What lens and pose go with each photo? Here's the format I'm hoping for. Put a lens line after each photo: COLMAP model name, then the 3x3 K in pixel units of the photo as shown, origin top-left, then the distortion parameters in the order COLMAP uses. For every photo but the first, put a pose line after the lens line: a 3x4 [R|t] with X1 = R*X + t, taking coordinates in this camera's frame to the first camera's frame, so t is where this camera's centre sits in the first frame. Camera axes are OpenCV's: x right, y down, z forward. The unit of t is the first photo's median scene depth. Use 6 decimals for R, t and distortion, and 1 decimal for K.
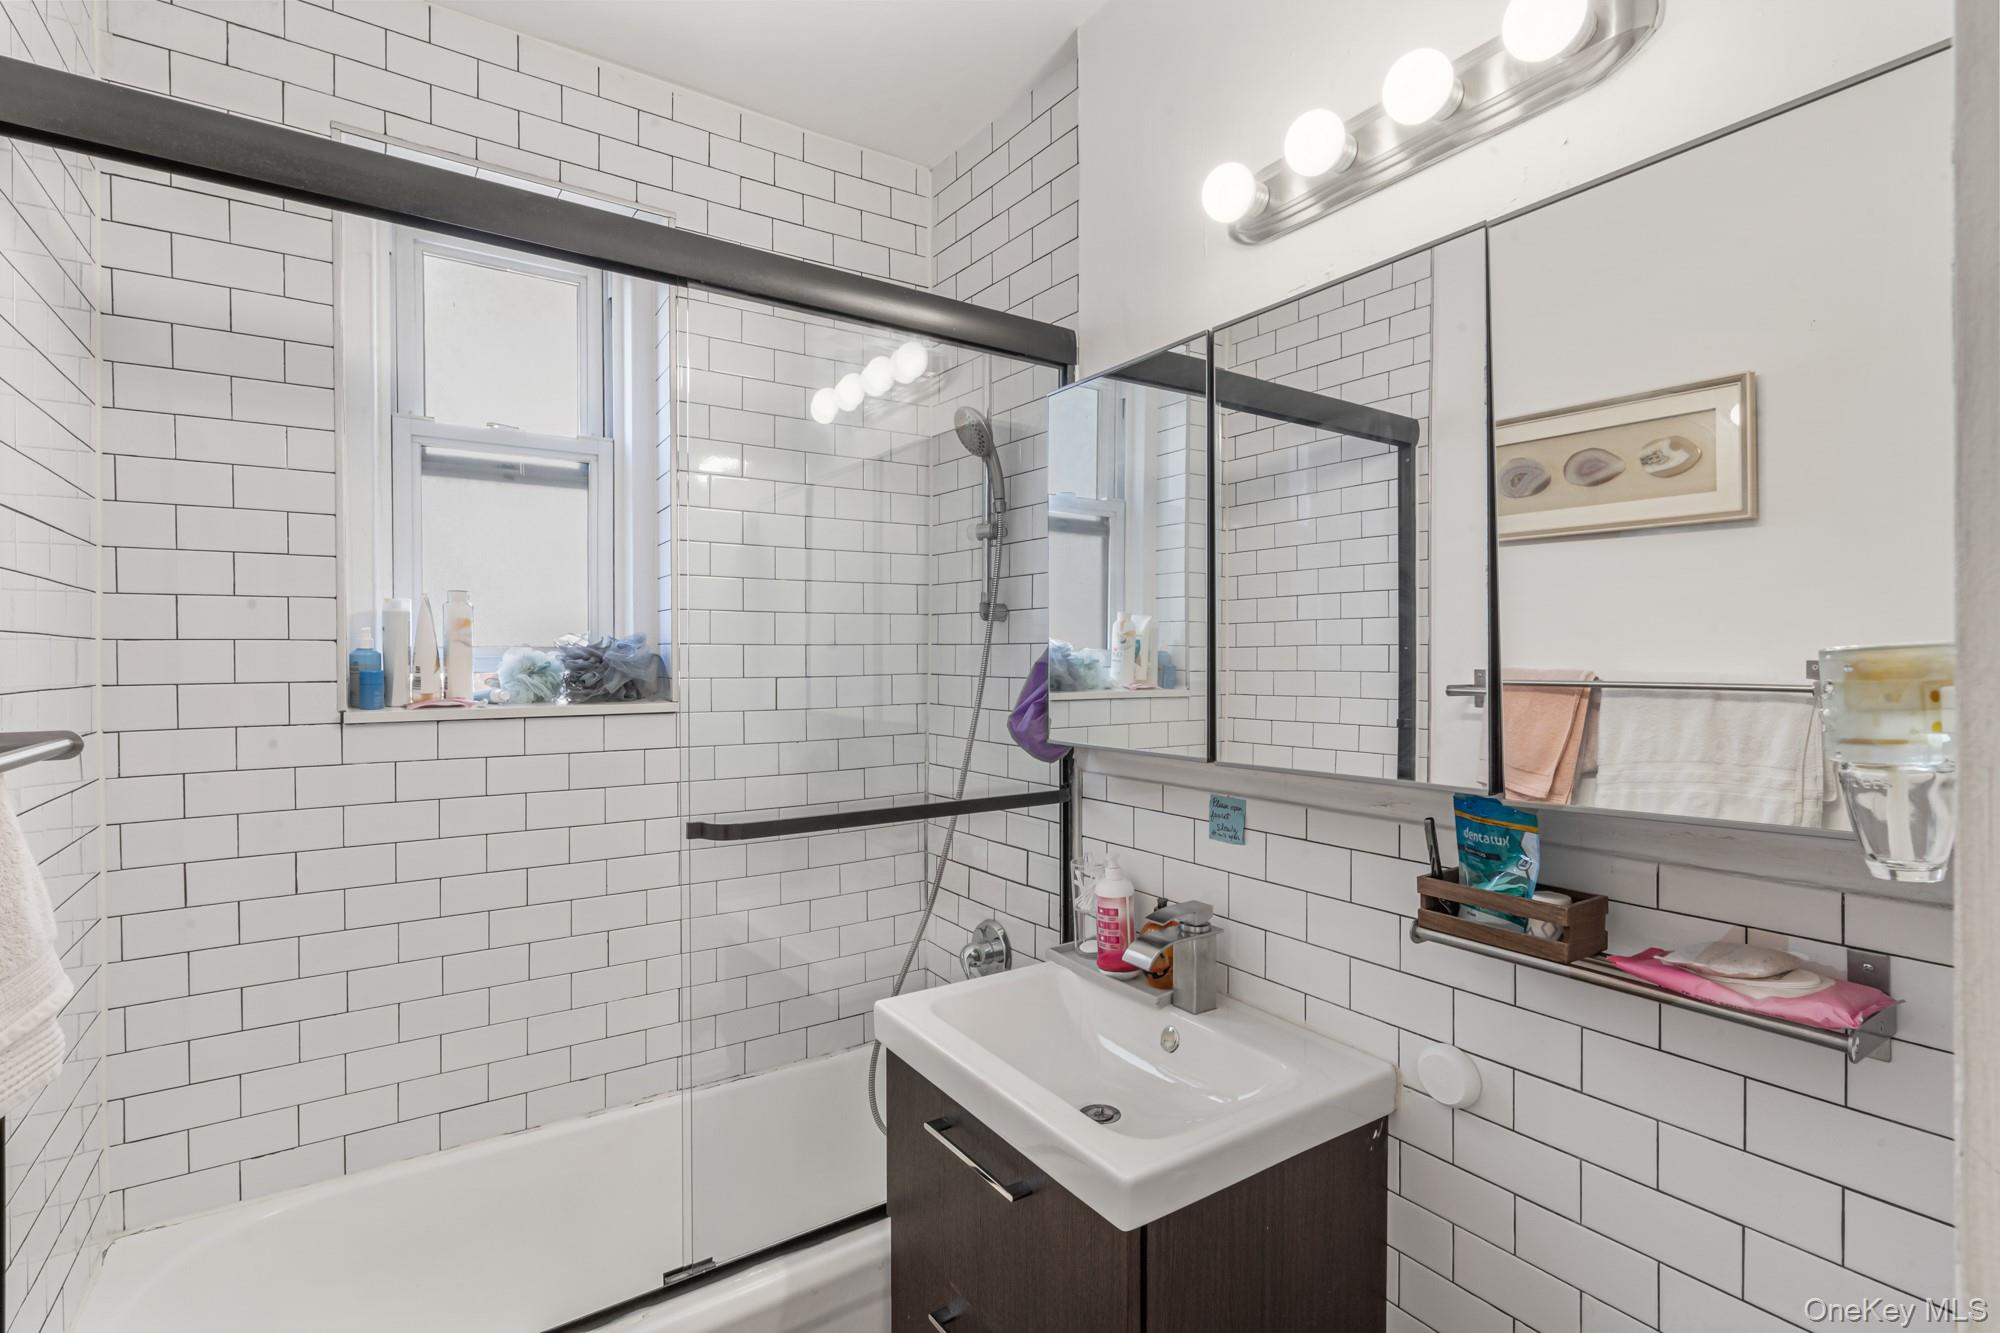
lens RADIAL K [[927.8, 0, 1000.3], [0, 927.8, 670.3], [0, 0, 1]] dist [0.001061, 0.002844]
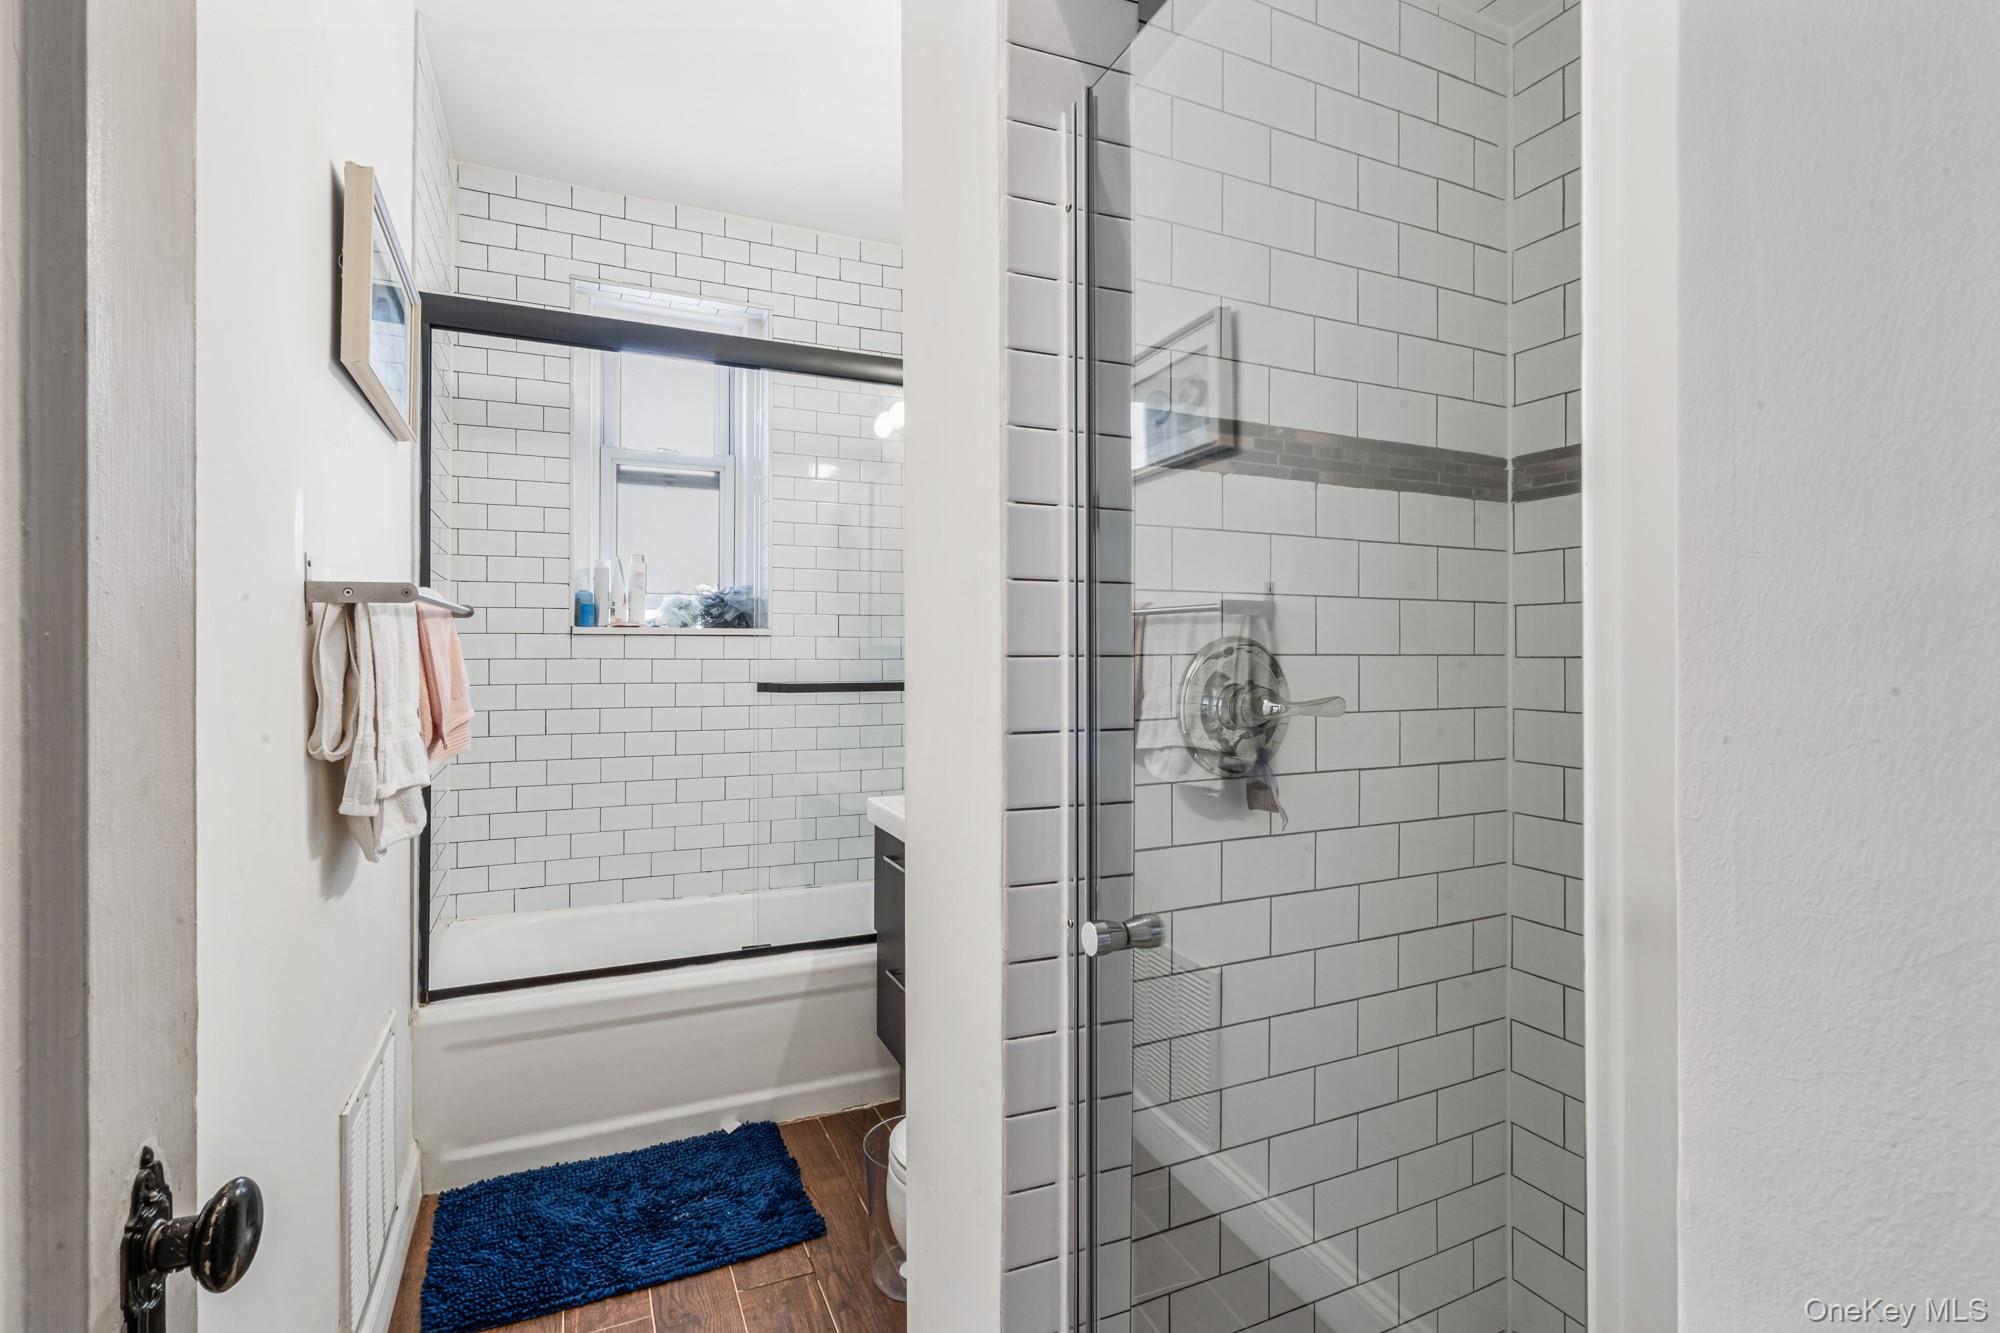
lens RADIAL K [[927.8, 0, 1000.3], [0, 927.8, 656.6], [0, 0, 1]] dist [0.001061, 0.002844]
pose [[0.985399, 0.003938, -0.170216, 0.295252], [-0.006126, 0.999905, -0.012327, 0.102019], [0.170151, 0.013190, 0.985330, -0.451061]]
